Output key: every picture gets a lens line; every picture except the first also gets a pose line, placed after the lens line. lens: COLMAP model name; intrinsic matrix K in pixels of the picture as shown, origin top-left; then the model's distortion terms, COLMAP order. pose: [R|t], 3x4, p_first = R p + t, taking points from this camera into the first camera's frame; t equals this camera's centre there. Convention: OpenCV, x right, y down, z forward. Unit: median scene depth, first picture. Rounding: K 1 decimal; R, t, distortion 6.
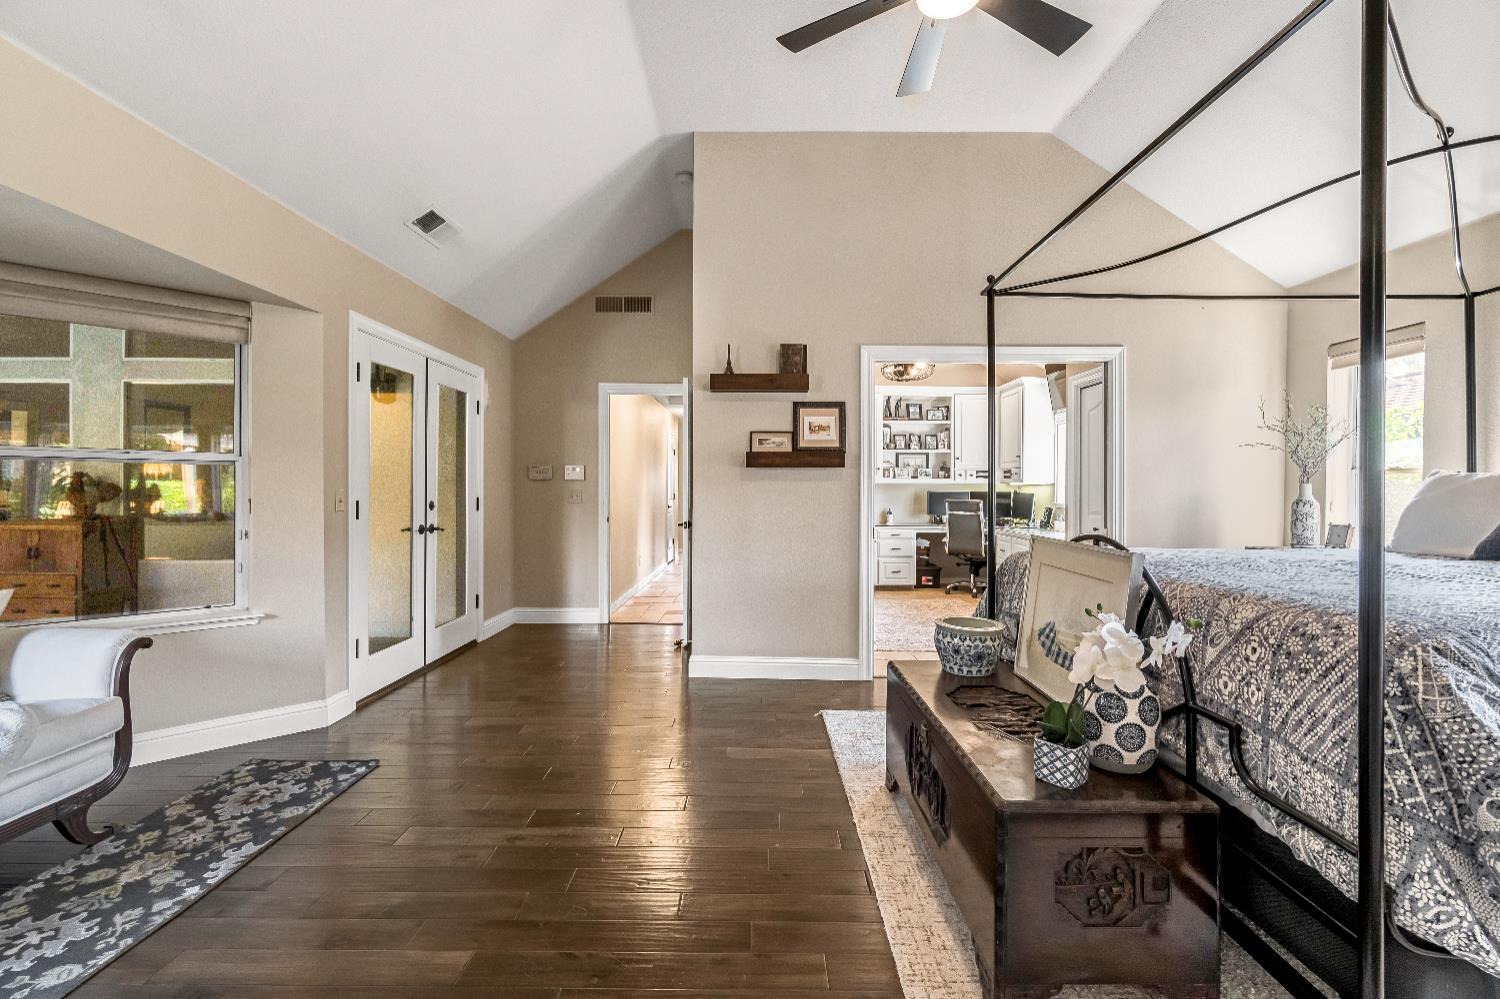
lens RADIAL K [[650.3, 0, 750.6], [0, 650.3, 491.3], [0, 0, 1]] dist [-0.001183, 0.000067]
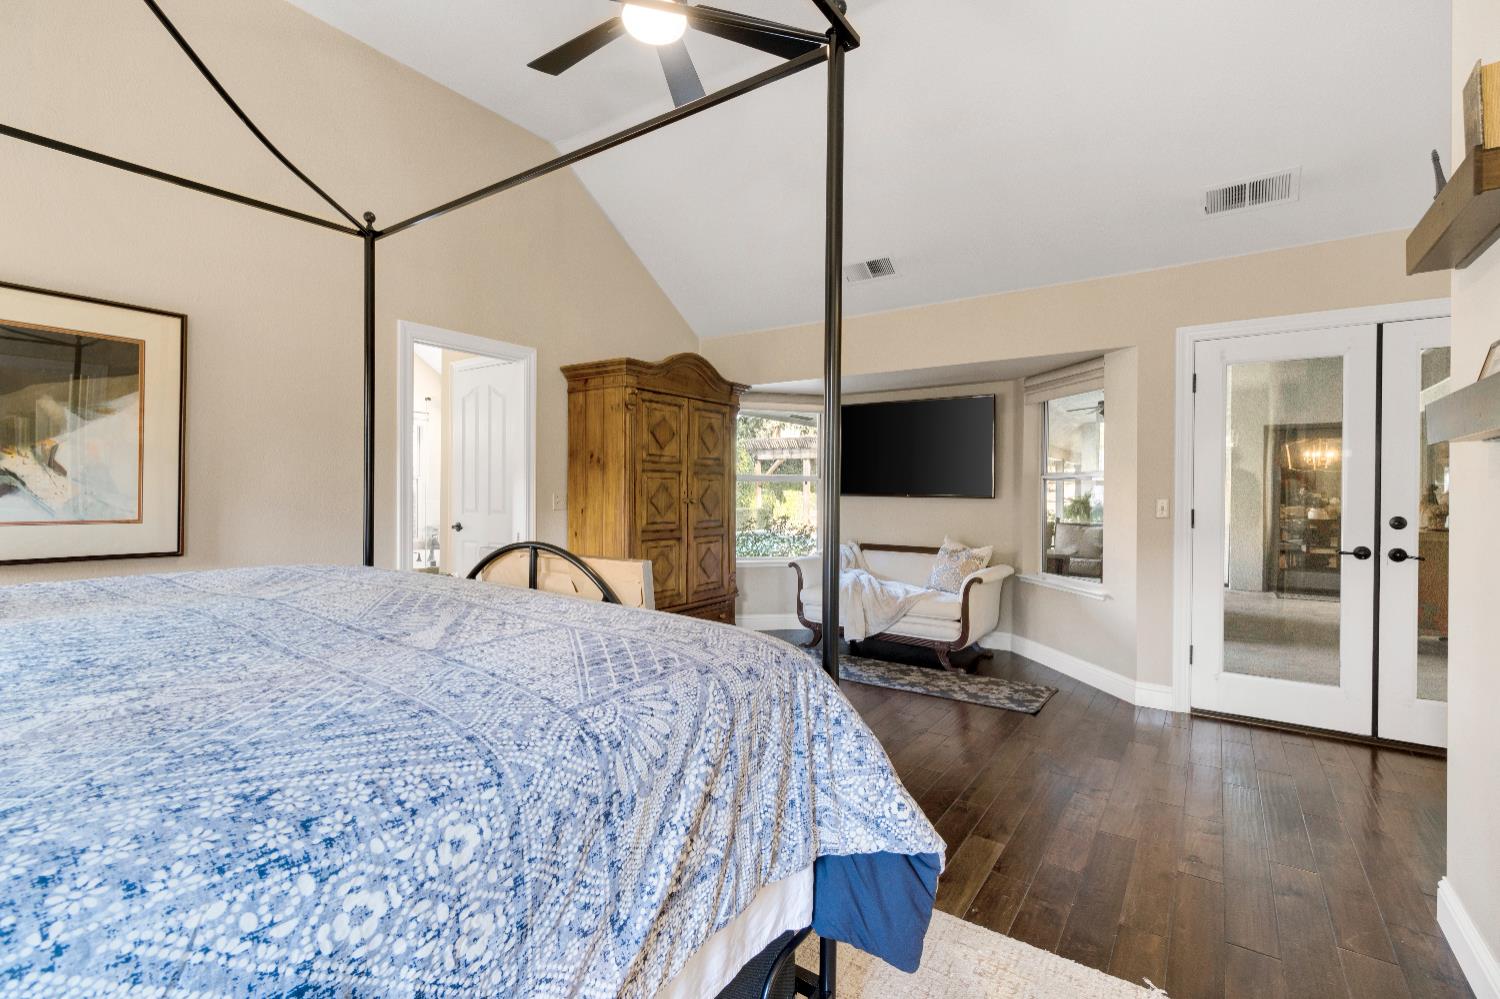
lens RADIAL K [[650.3, 0, 750.2], [0, 650.3, 497.8], [0, 0, 1]] dist [-0.001183, 0.000067]
pose [[-0.566881, -0.004423, -0.823788, 1.012839], [-0.011819, 0.999926, 0.002764, 0.003591], [0.823715, 0.011303, -0.566891, 1.627796]]
